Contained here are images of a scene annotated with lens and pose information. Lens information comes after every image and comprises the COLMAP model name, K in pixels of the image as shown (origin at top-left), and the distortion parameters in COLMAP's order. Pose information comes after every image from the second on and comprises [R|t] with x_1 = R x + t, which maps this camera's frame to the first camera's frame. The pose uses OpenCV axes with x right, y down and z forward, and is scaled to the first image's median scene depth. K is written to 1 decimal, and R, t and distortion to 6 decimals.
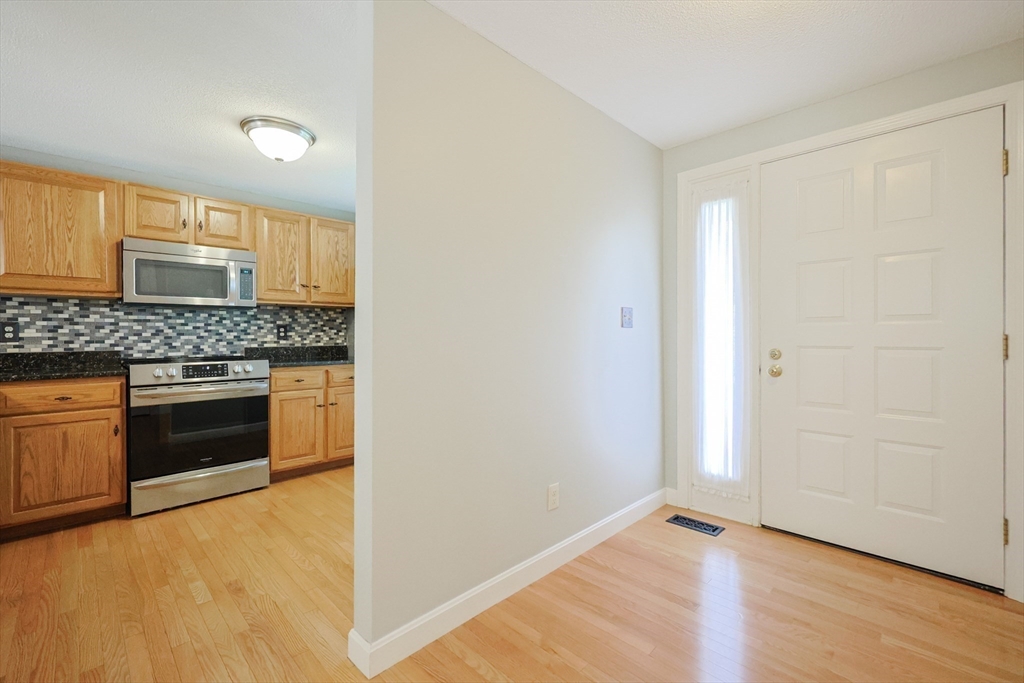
lens RADIAL K [[440.7, 0, 508.8], [0, 440.7, 342.8], [0, 0, 1]] dist [-0.001322, 0.000174]
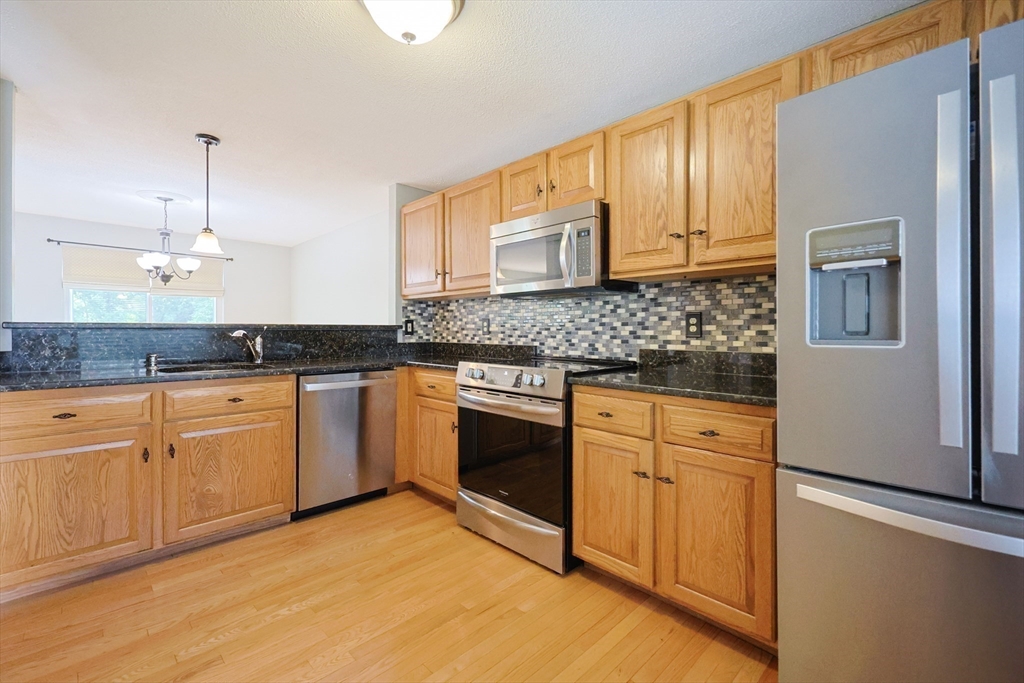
lens RADIAL K [[439.7, 0, 509.6], [0, 439.7, 336.7], [0, 0, 1]] dist [-0.000274, 0.000219]
pose [[0.011841, 0.017363, -0.999779, 0.060335], [-0.020273, 0.999648, 0.017121, -0.015882], [0.999724, 0.020066, 0.012189, 0.861322]]
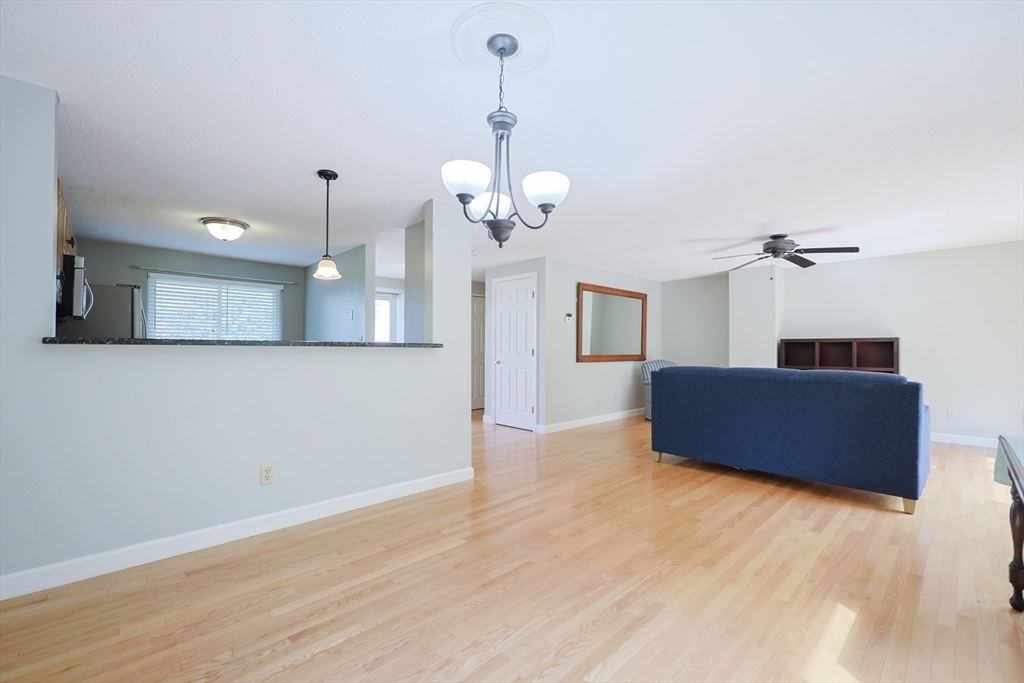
lens RADIAL K [[440.7, 0, 508.8], [0, 440.7, 342.8], [0, 0, 1]] dist [-0.001322, 0.000174]
pose [[-0.000879, 0.014555, 0.999894, -1.615865], [0.009188, 0.999852, -0.014546, 0.002295], [-0.999957, 0.009174, -0.001013, -0.052389]]
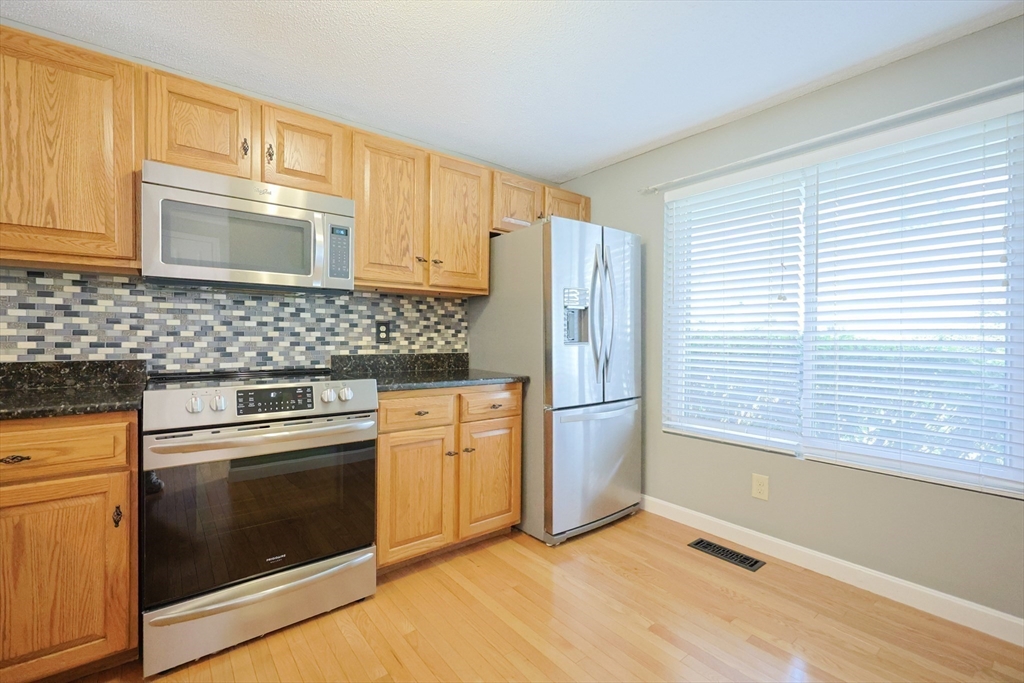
lens RADIAL K [[440.7, 0, 508.8], [0, 440.7, 342.8], [0, 0, 1]] dist [-0.001322, 0.000174]
pose [[0.994124, 0.010865, -0.107702, -0.290075], [-0.011546, 0.999917, -0.005704, -0.007319], [0.107631, 0.006914, 0.994167, 0.410903]]
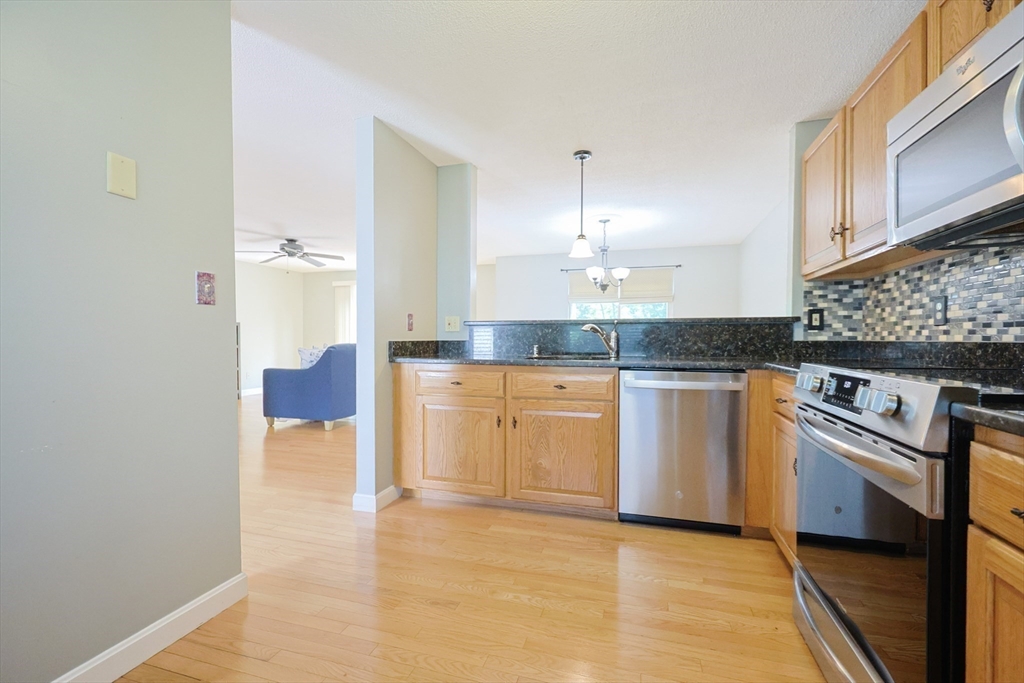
lens RADIAL K [[435.1, 0, 513.3], [0, 435.1, 348.0], [0, 0, 1]] dist [0.000068, 0.000099]
pose [[-0.869602, 0.012879, -0.493585, -0.191925], [-0.007468, 0.999202, 0.039229, 0.008953], [0.493697, 0.037800, -0.868812, 1.031839]]
